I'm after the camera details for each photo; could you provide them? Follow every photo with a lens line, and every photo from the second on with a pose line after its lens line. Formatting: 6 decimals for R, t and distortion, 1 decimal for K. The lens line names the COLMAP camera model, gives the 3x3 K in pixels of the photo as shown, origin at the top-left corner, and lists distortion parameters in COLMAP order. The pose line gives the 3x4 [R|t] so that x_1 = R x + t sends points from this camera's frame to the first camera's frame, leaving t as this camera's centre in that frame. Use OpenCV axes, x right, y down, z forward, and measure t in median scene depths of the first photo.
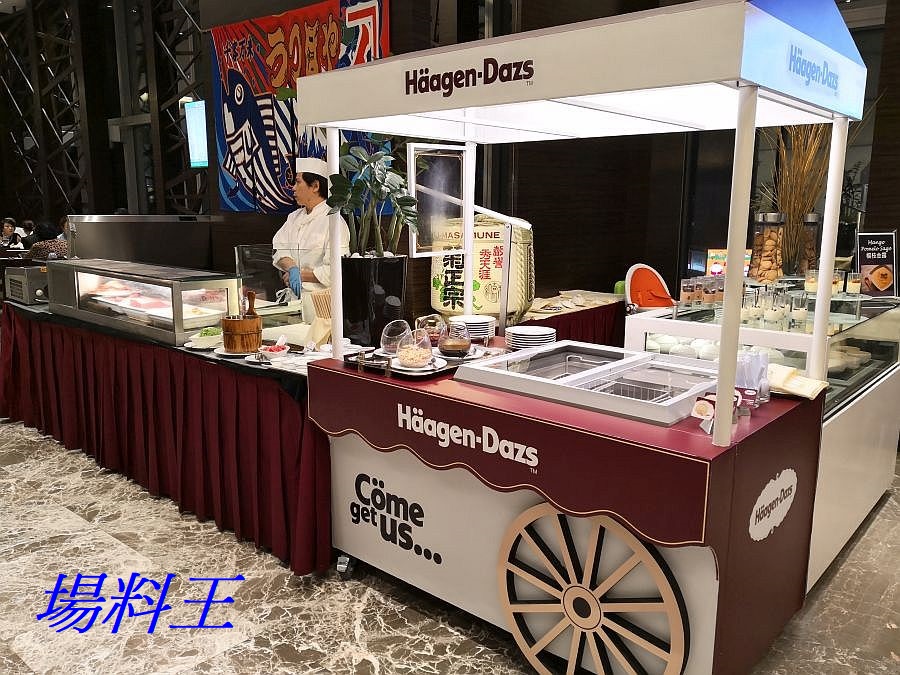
lens RADIAL K [[708.5, 0, 451.1], [0, 708.5, 335.7], [0, 0, 1]] dist [-0.000223, -0.014081]
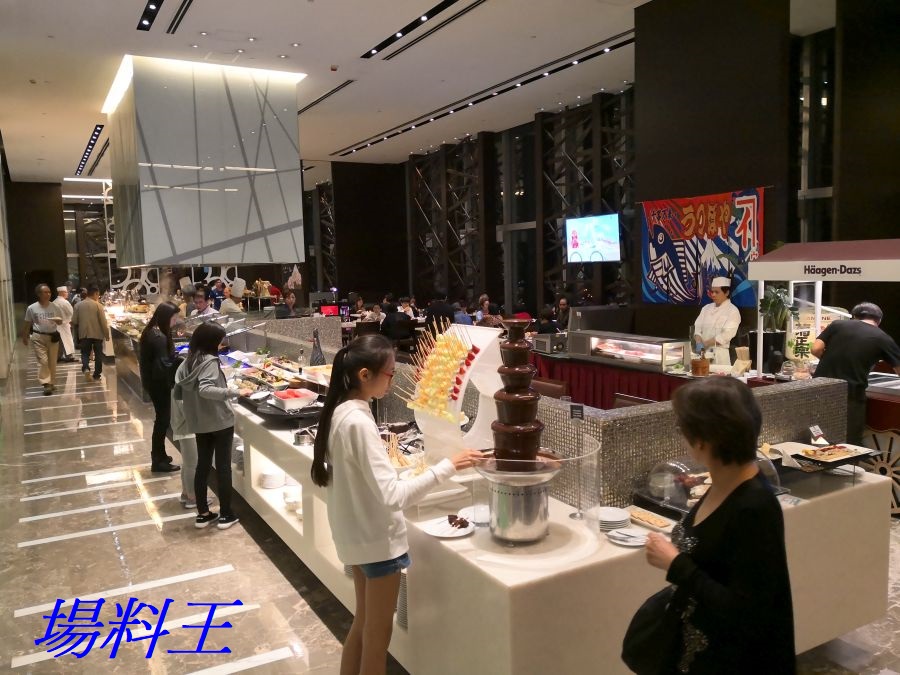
lens RADIAL K [[708.5, 0, 444.2], [0, 708.5, 336.4], [0, 0, 1]] dist [-0.000223, -0.014081]
pose [[0.930959, 0.003139, -0.365110, -0.161337], [-0.033154, 0.996559, -0.075969, 0.064653], [0.363615, 0.082829, 0.927860, -0.888264]]
